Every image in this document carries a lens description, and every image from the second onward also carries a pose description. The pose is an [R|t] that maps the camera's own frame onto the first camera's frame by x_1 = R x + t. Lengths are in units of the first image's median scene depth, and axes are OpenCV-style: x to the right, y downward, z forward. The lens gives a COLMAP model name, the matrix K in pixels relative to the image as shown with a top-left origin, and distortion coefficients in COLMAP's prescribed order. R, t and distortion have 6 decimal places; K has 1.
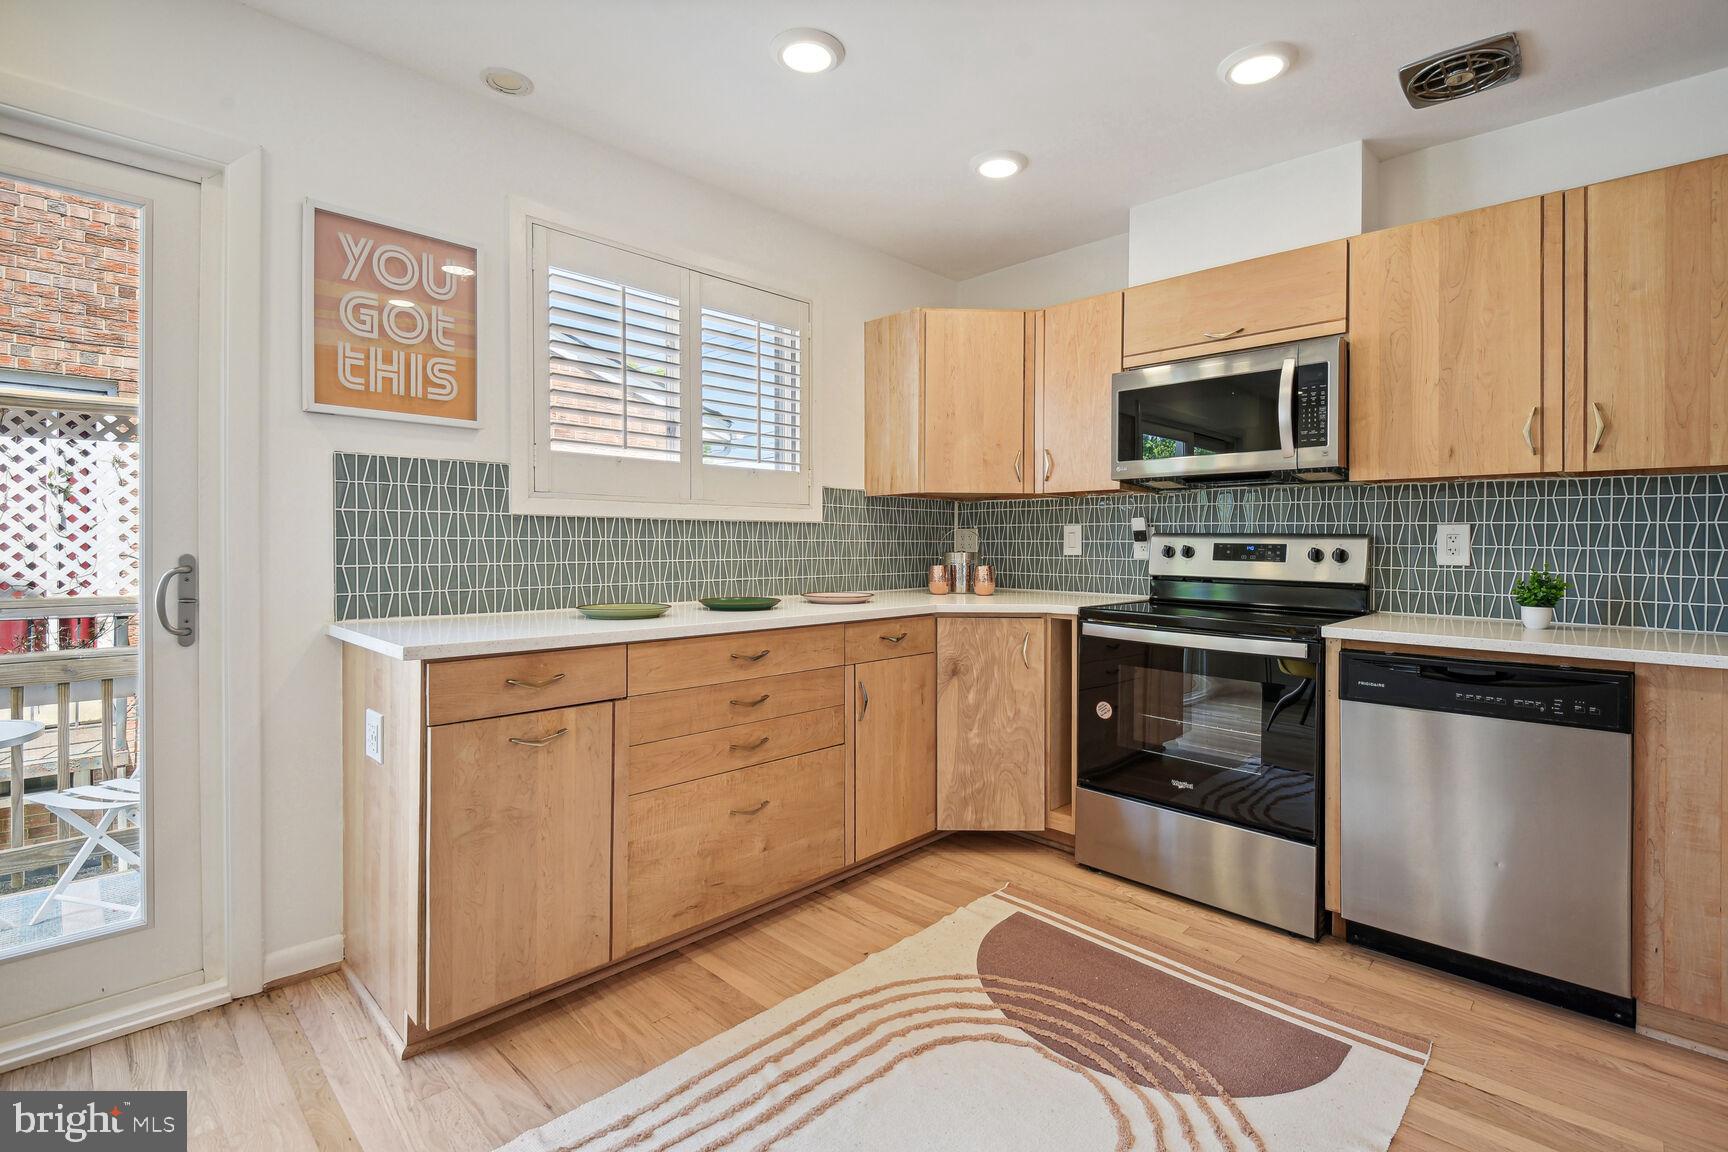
lens RADIAL K [[810.7, 0, 877.6], [0, 810.7, 544.6], [0, 0, 1]] dist [0.016232, -0.019159]
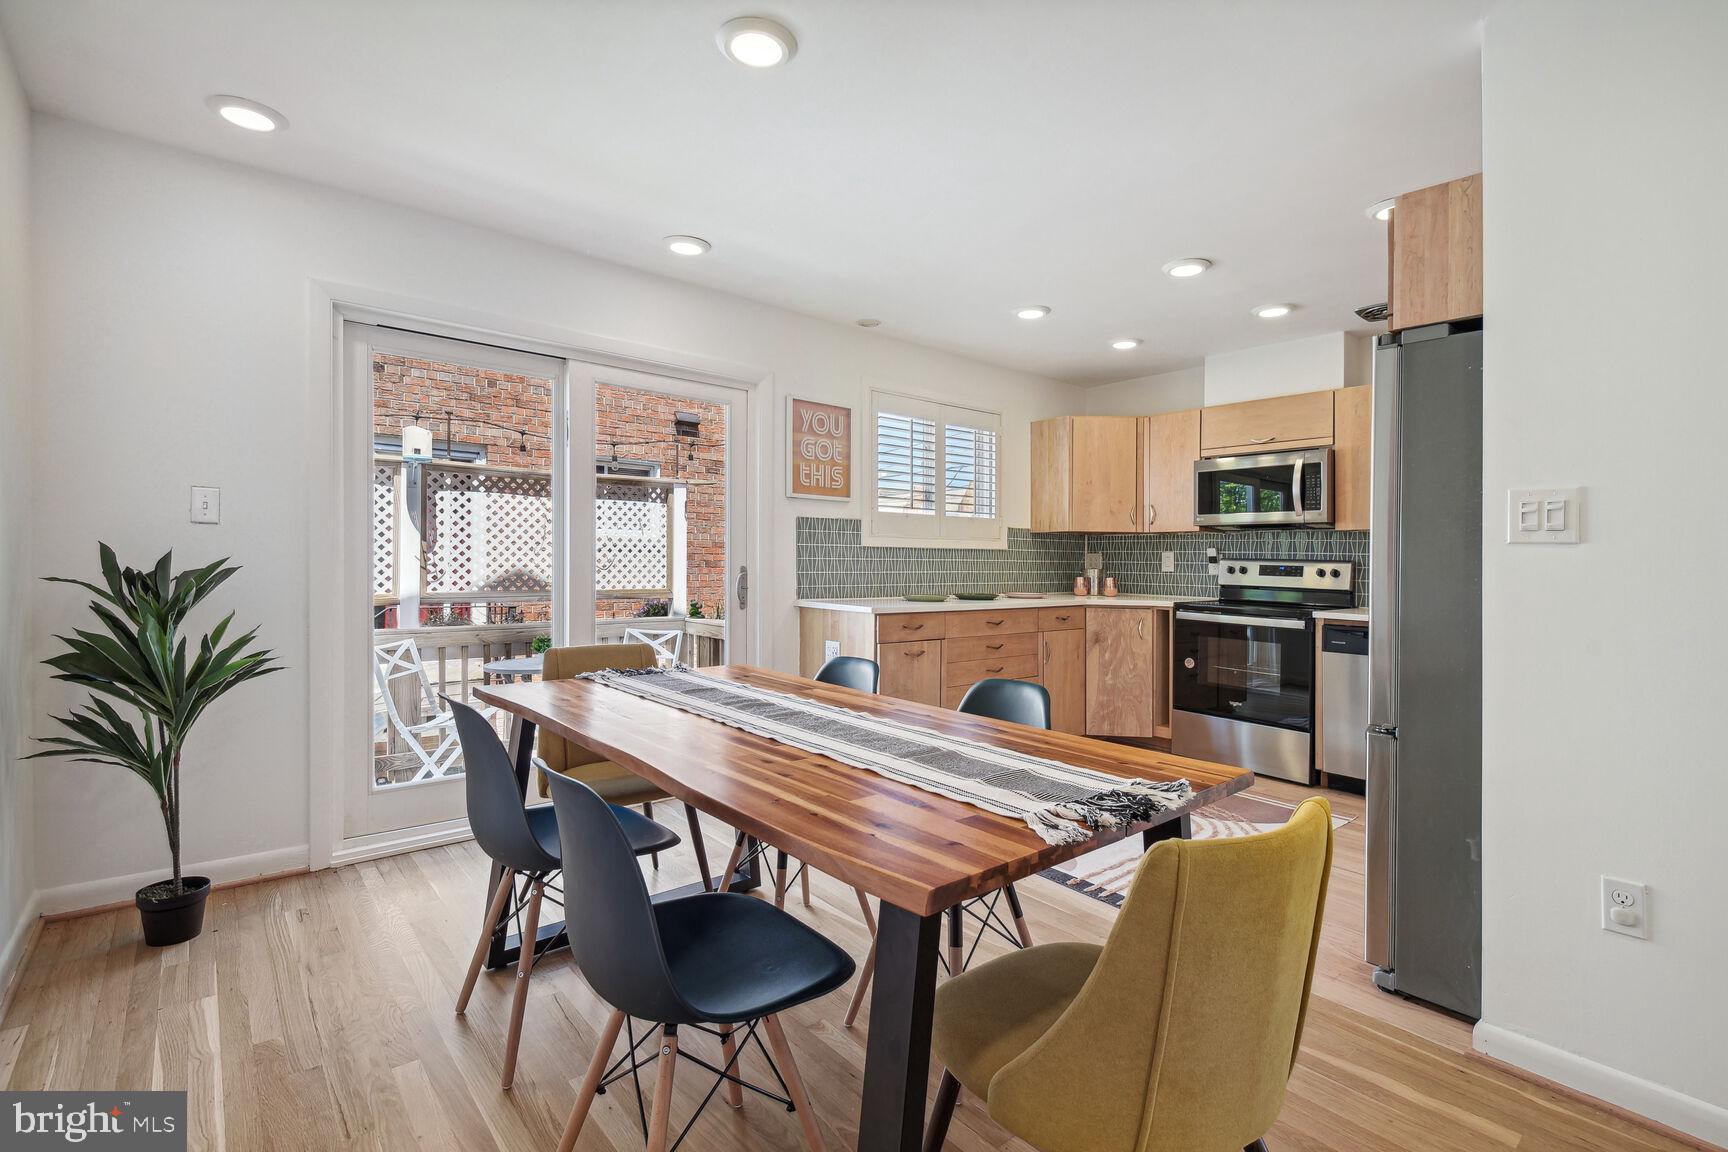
lens RADIAL K [[817.7, 0, 859.4], [0, 817.7, 534.6], [0, 0, 1]] dist [0.001358, -0.019987]
pose [[0.993890, 0.006155, -0.110204, -0.220205], [-0.009632, 0.999472, -0.031047, -0.004371], [0.109954, 0.031919, 0.993424, -0.781985]]
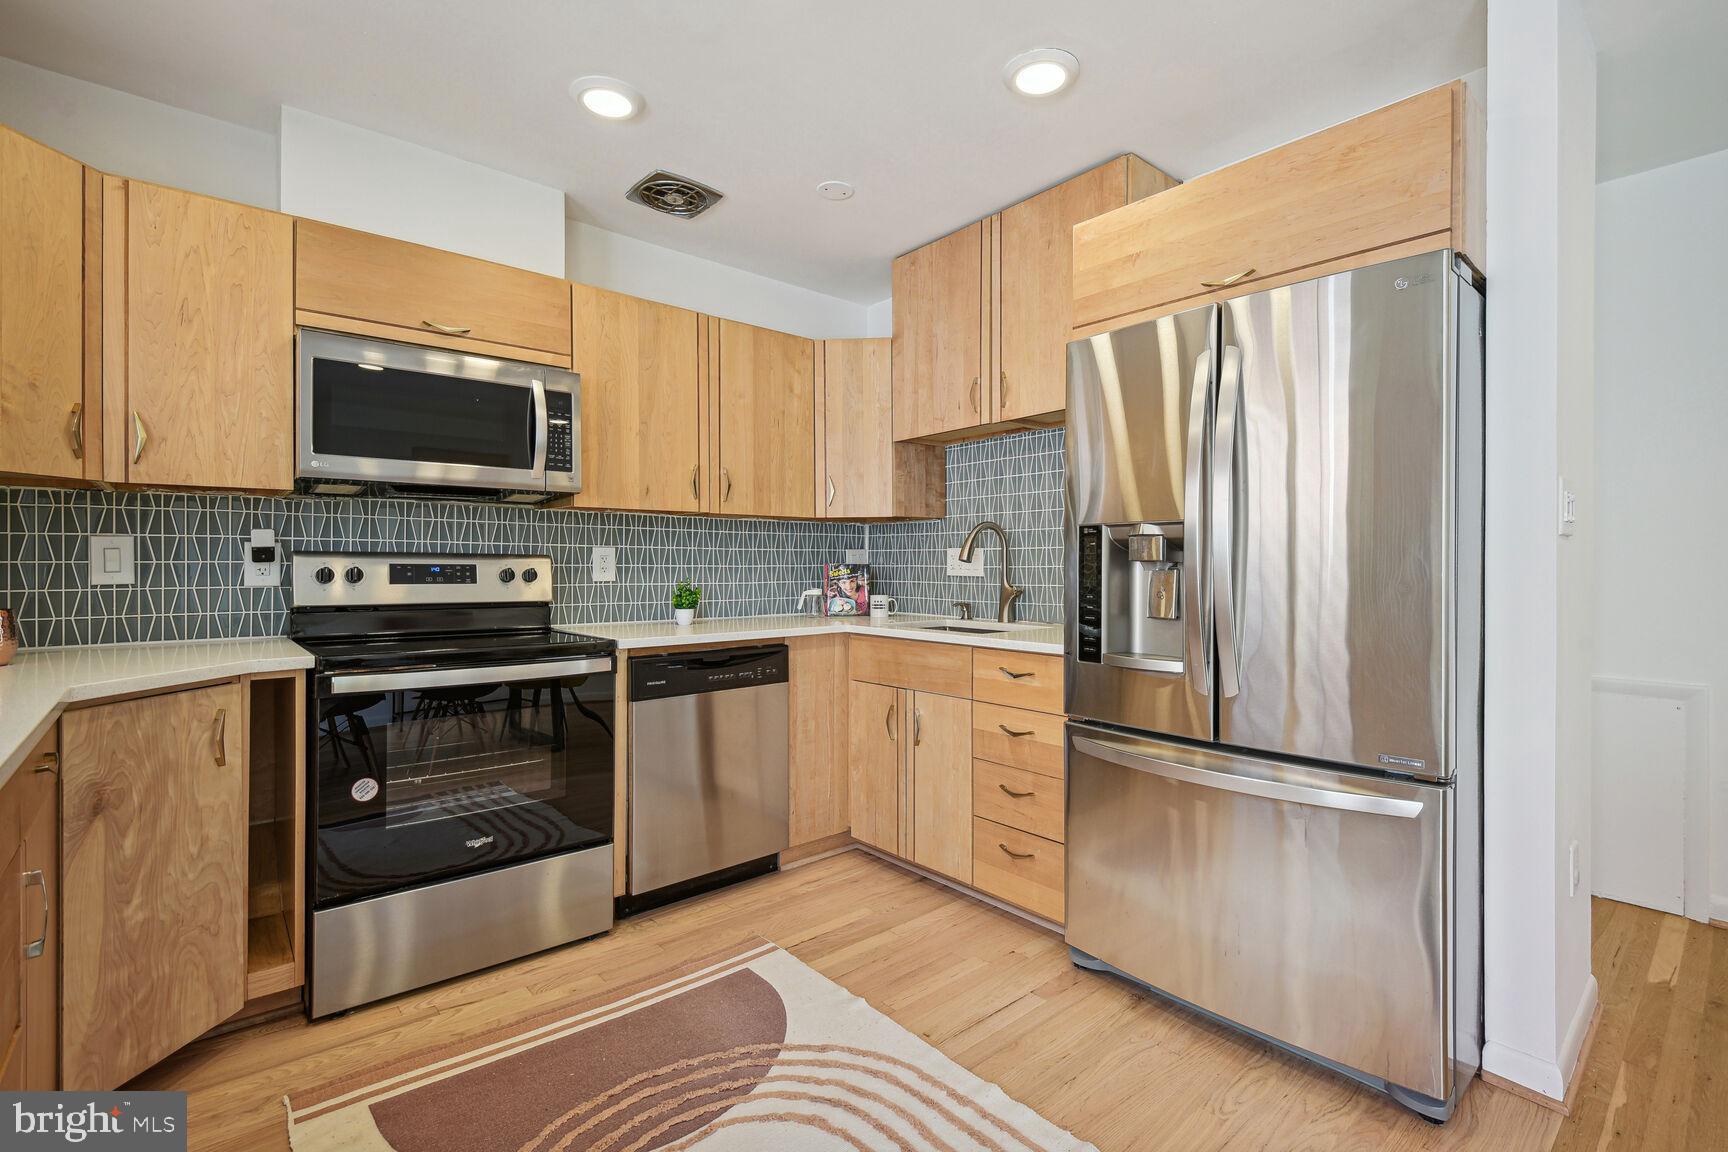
lens RADIAL K [[788.5, 0, 895.9], [0, 788.5, 559.8], [0, 0, 1]] dist [0.032377, -0.018552]
pose [[0.076836, -0.004043, 0.997036, -0.415450], [0.000736, 0.999992, 0.003999, -0.010098], [-0.997044, 0.000427, 0.076838, 0.455727]]
